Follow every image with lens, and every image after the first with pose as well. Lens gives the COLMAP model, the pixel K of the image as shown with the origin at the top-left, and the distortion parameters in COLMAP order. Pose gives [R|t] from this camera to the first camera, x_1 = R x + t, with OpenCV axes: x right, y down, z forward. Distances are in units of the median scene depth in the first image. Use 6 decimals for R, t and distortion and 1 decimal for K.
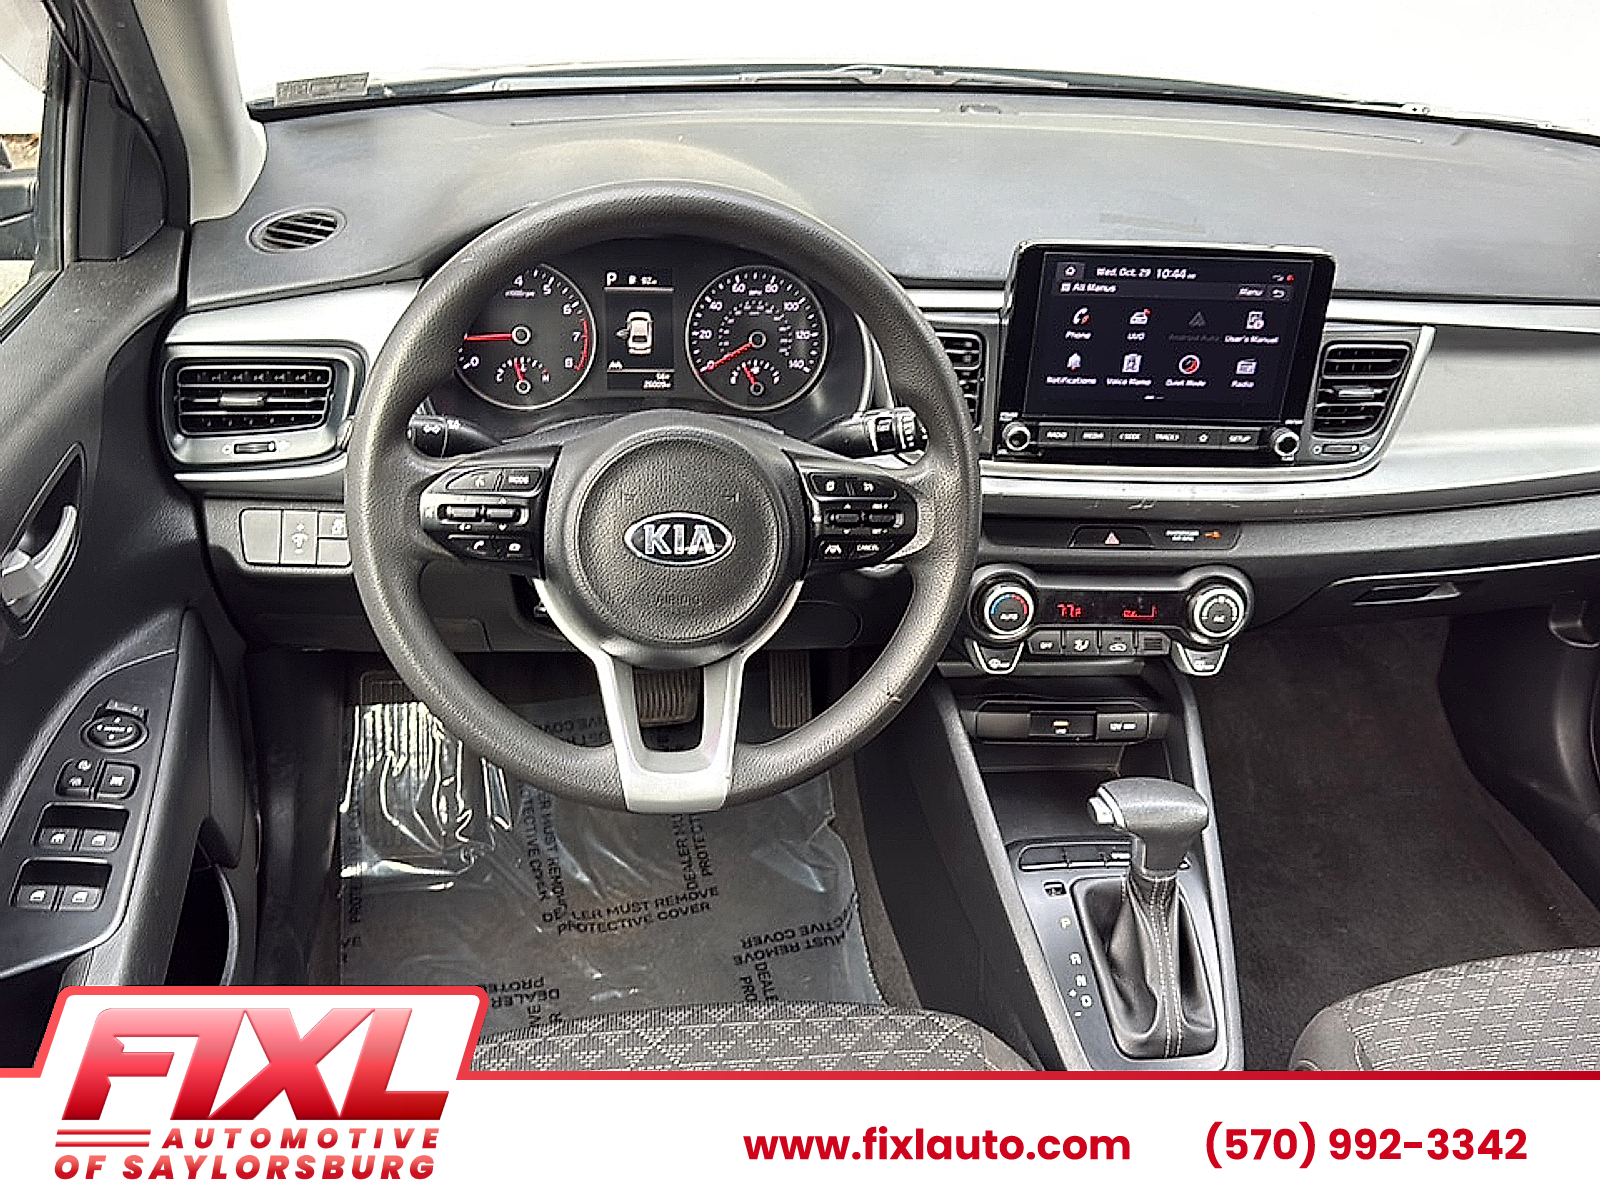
lens RADIAL K [[1350.1, 0, 810.1], [0, 1350.1, 608.9], [0, 0, 1]] dist [0.104205, -0.268417]
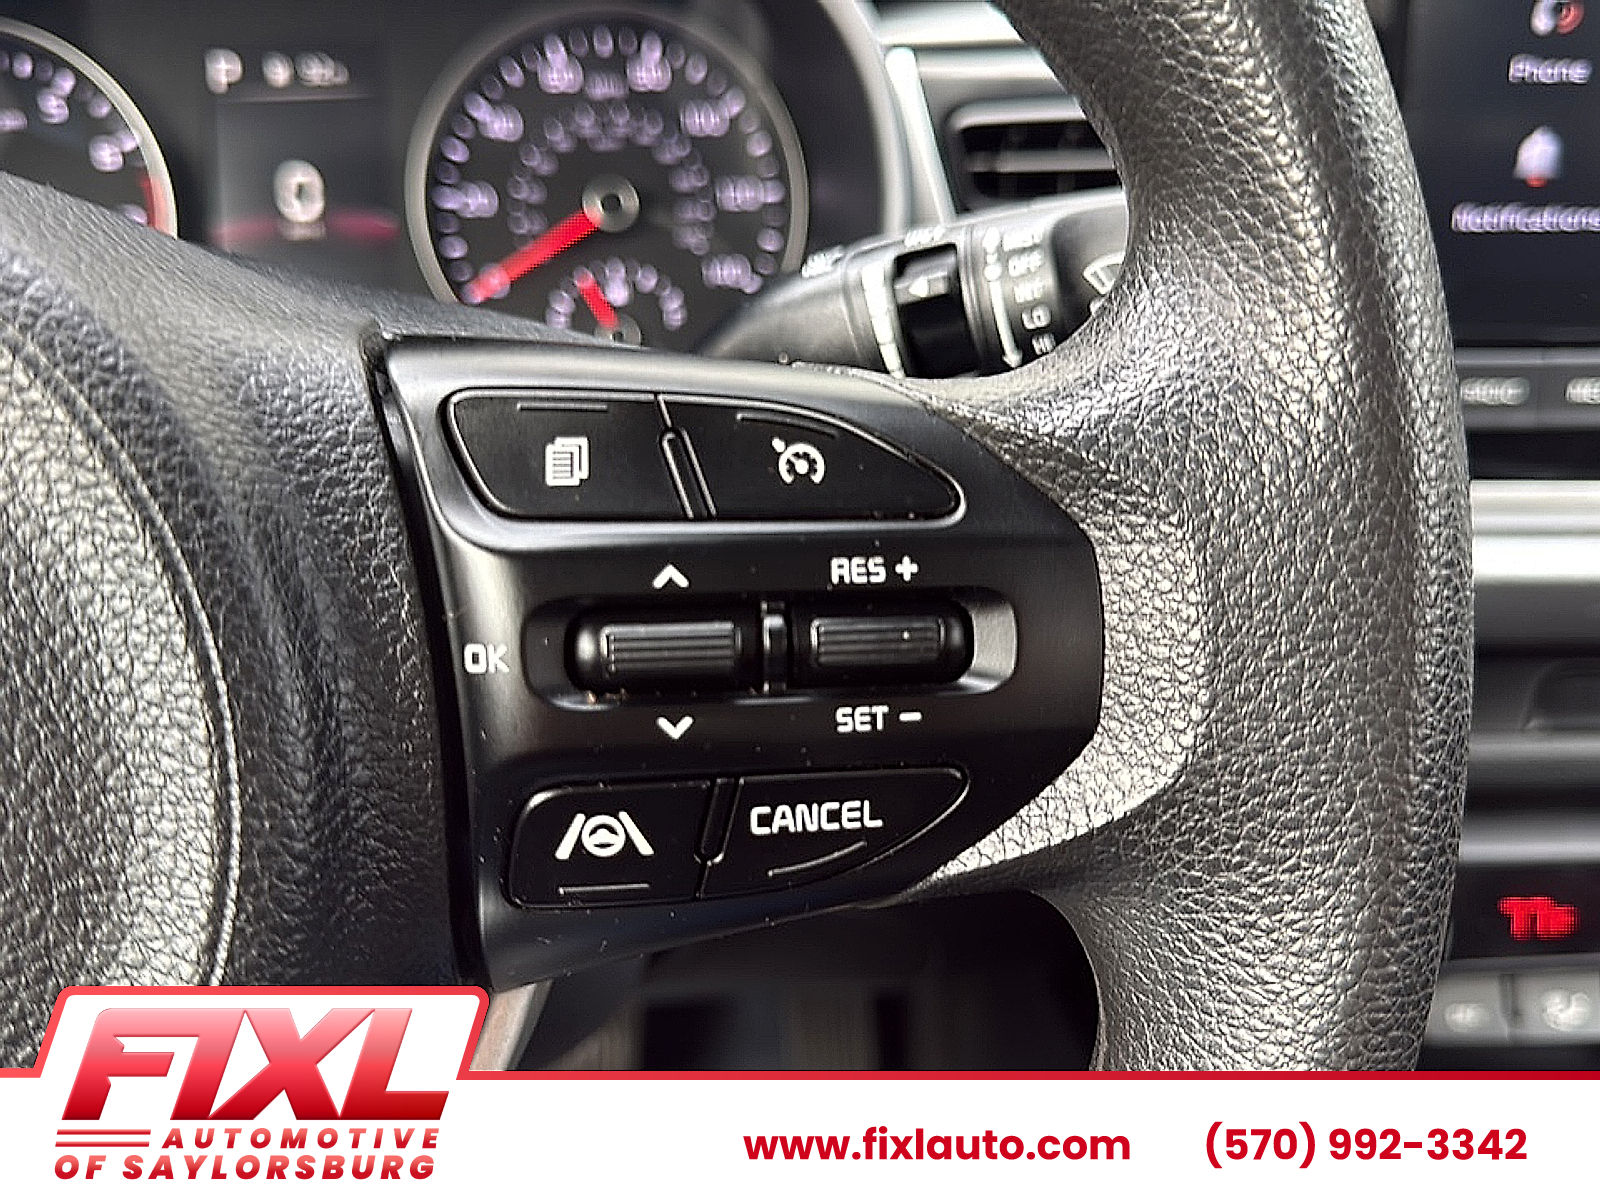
lens RADIAL K [[1350.1, 0, 810.1], [0, 1350.1, 608.9], [0, 0, 1]] dist [0.104205, -0.268417]
pose [[0.994033, -0.046005, -0.098904, 0.048550], [0.033130, 0.991208, -0.128094, -0.040021], [0.103927, 0.124054, 0.986818, 0.670064]]
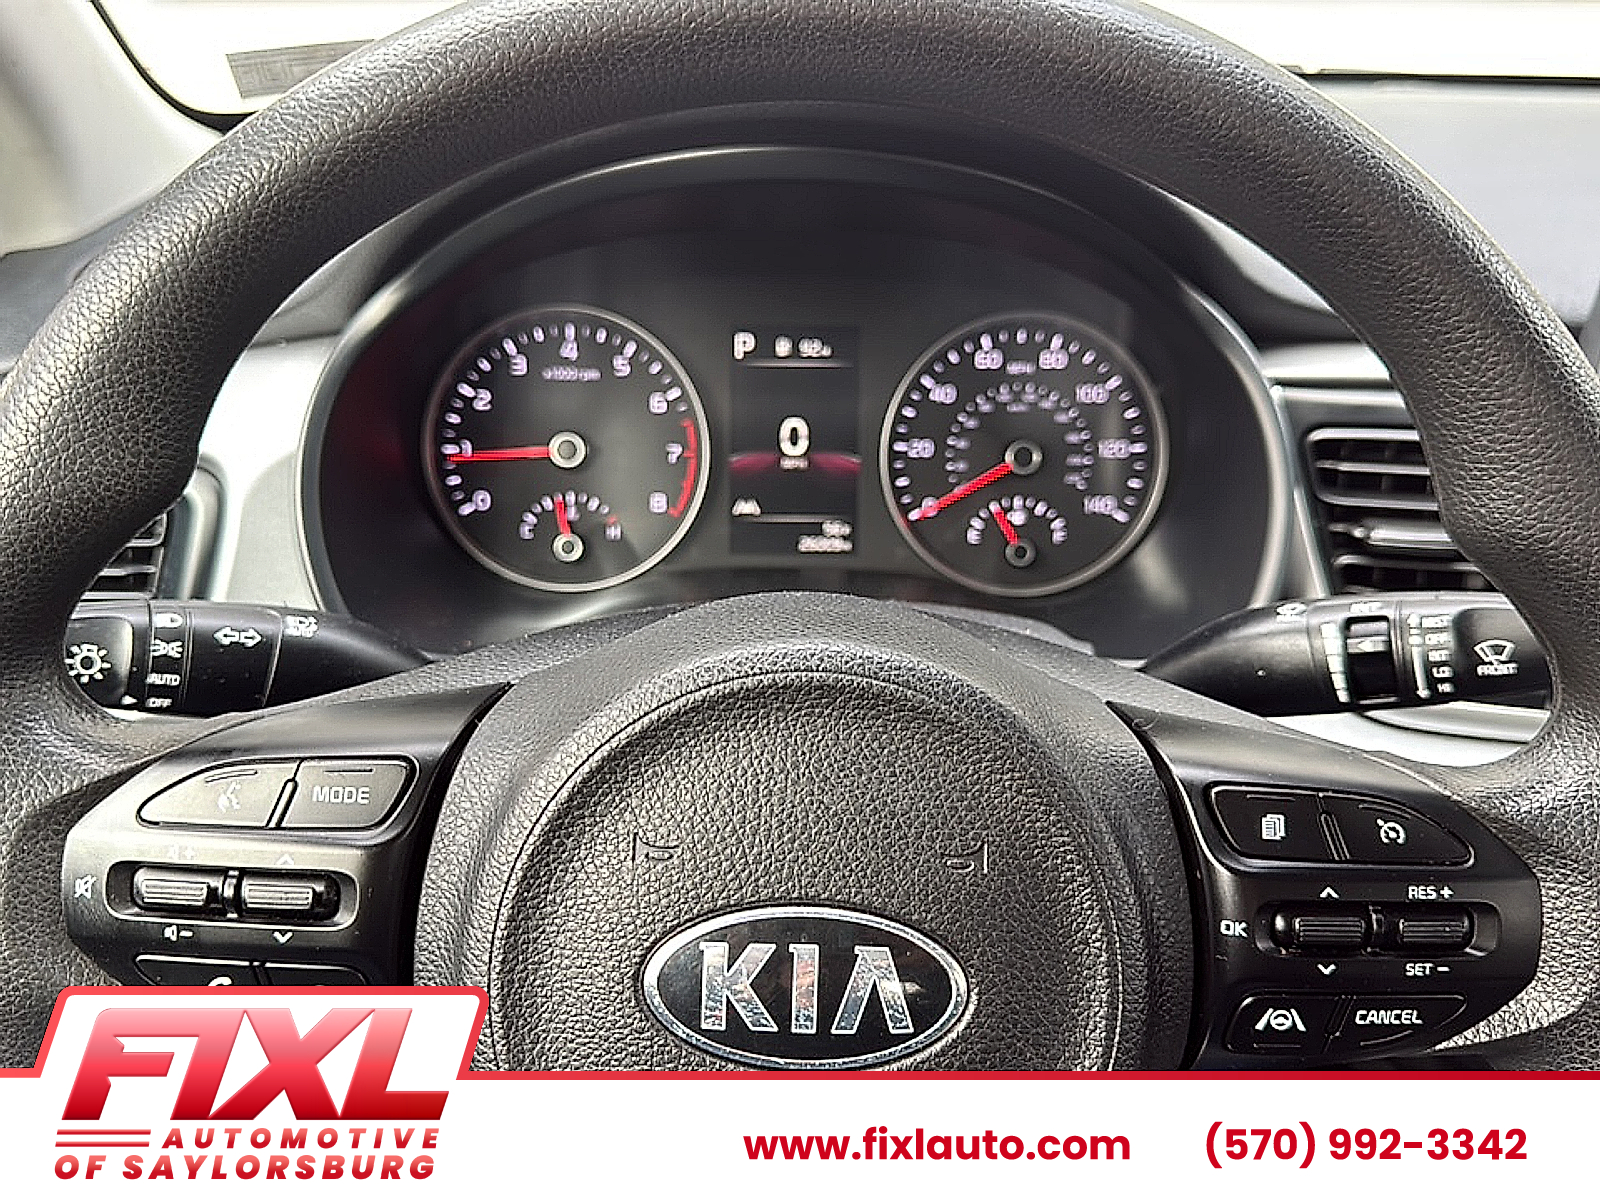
lens RADIAL K [[1328.7, 0, 800.0], [0, 1328.7, 600.0], [0, 0, 1]] dist [0.099526, -0.250264]
pose [[0.983691, 0.009313, -0.179624, -0.031926], [-0.034175, 0.990144, -0.135819, -0.077640], [0.176589, 0.139743, 0.974314, 0.522775]]
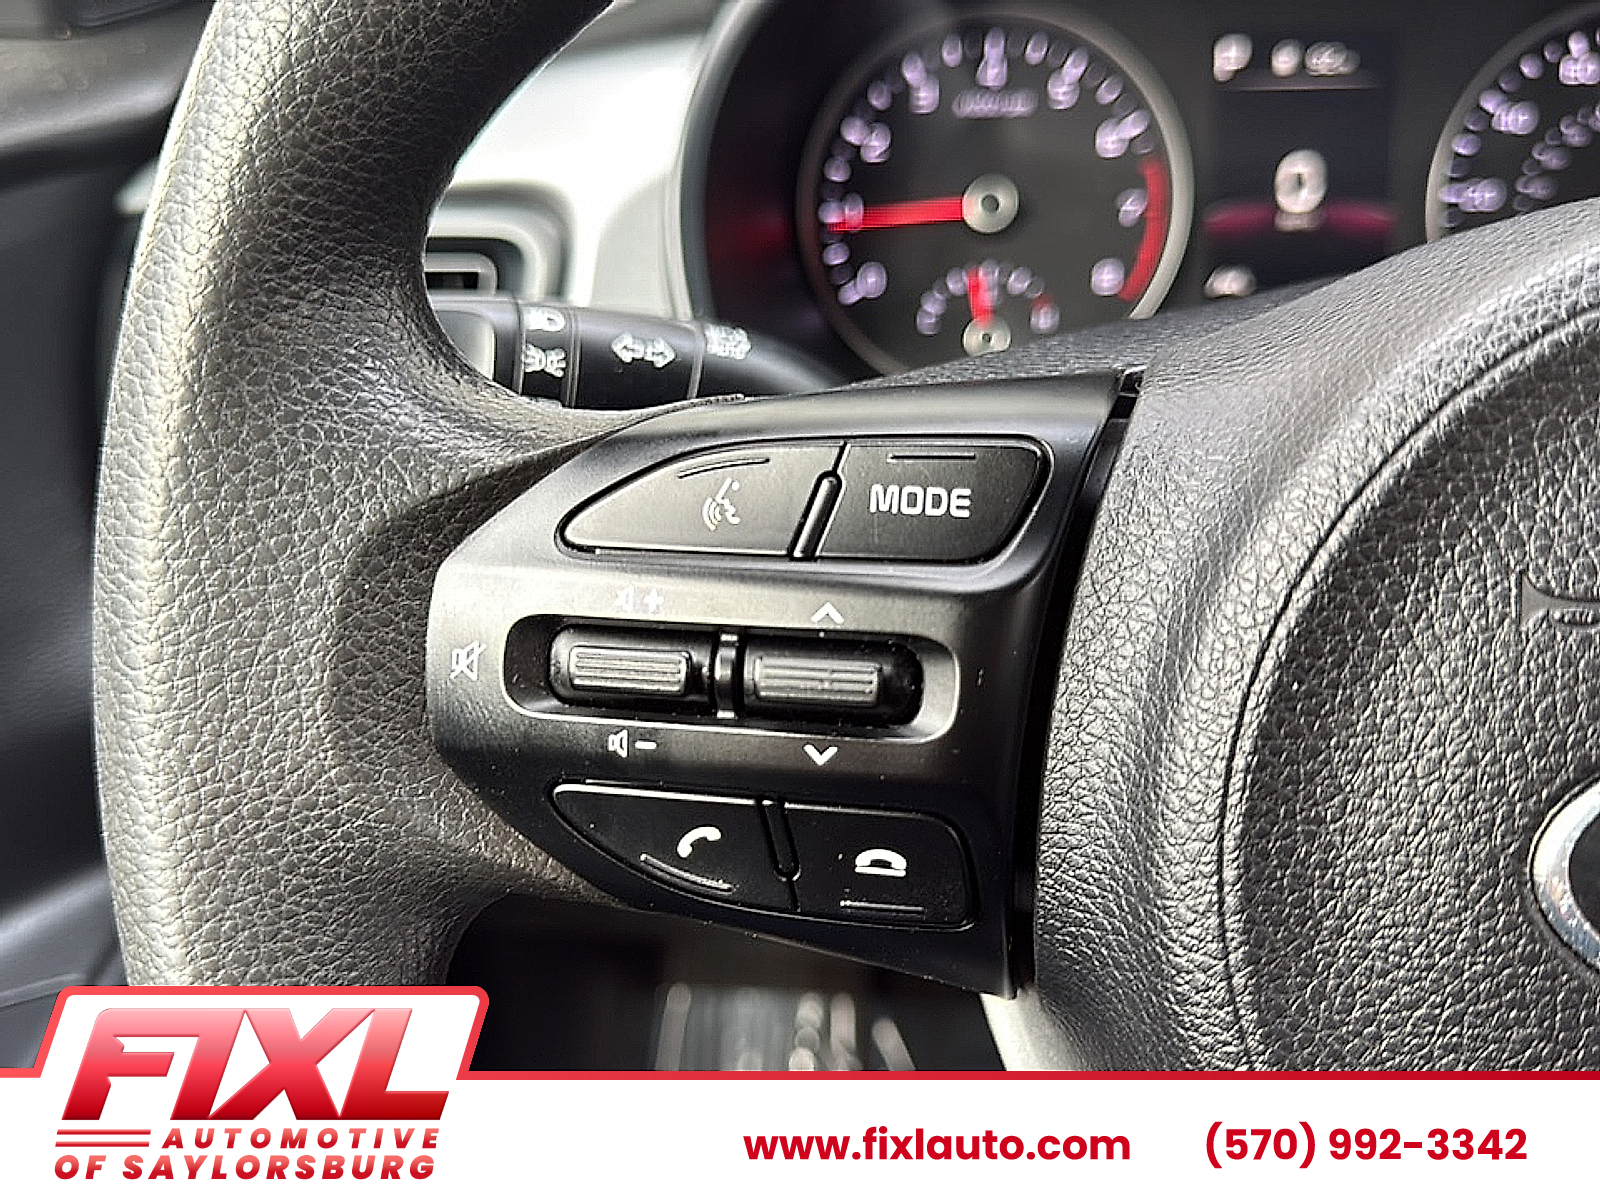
lens RADIAL K [[1350.1, 0, 810.1], [0, 1350.1, 608.9], [0, 0, 1]] dist [0.104205, -0.268417]
pose [[0.942671, 0.029092, -0.332454, -0.127648], [-0.063185, 0.993734, -0.092200, -0.047817], [0.327688, 0.107920, 0.938602, 0.628083]]
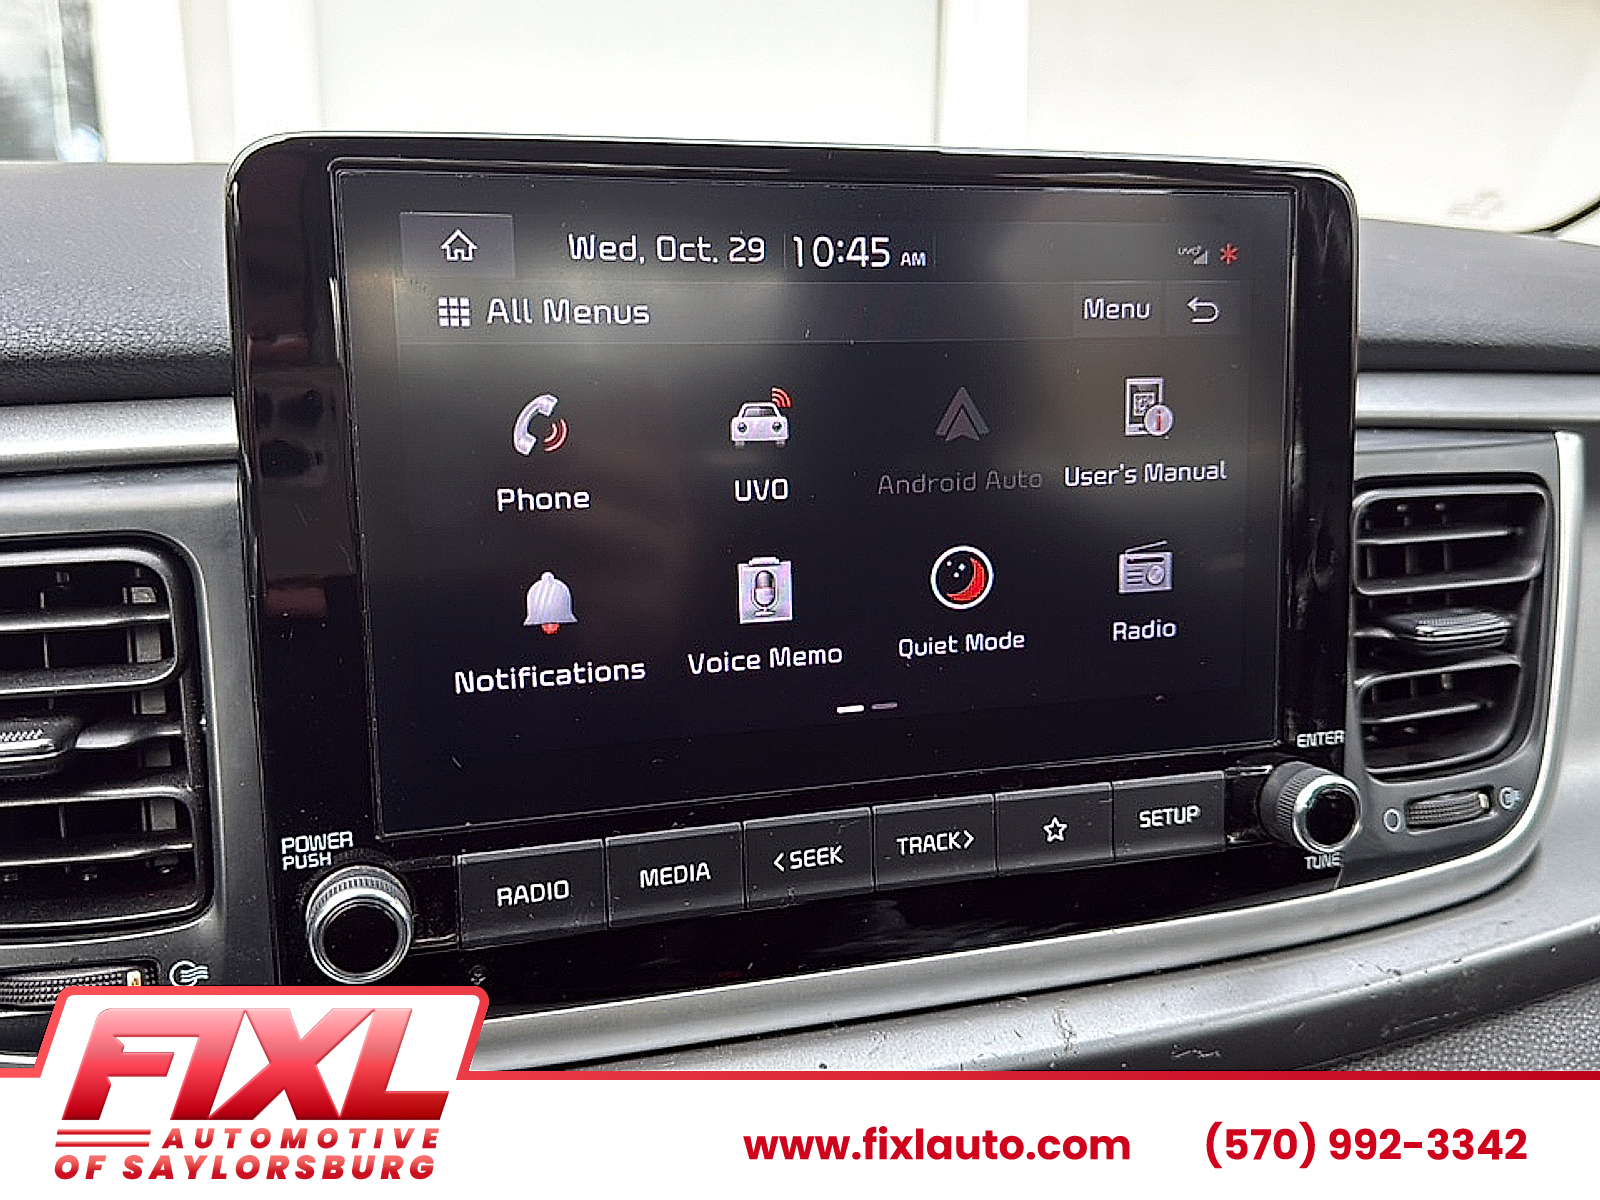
lens RADIAL K [[1328.7, 0, 800.0], [0, 1328.7, 600.0], [0, 0, 1]] dist [0.099526, -0.250264]
pose [[0.969673, -0.099908, 0.223052, 0.181369], [0.168883, 0.933604, -0.316011, -0.092148], [-0.176671, 0.344097, 0.922163, 0.743660]]
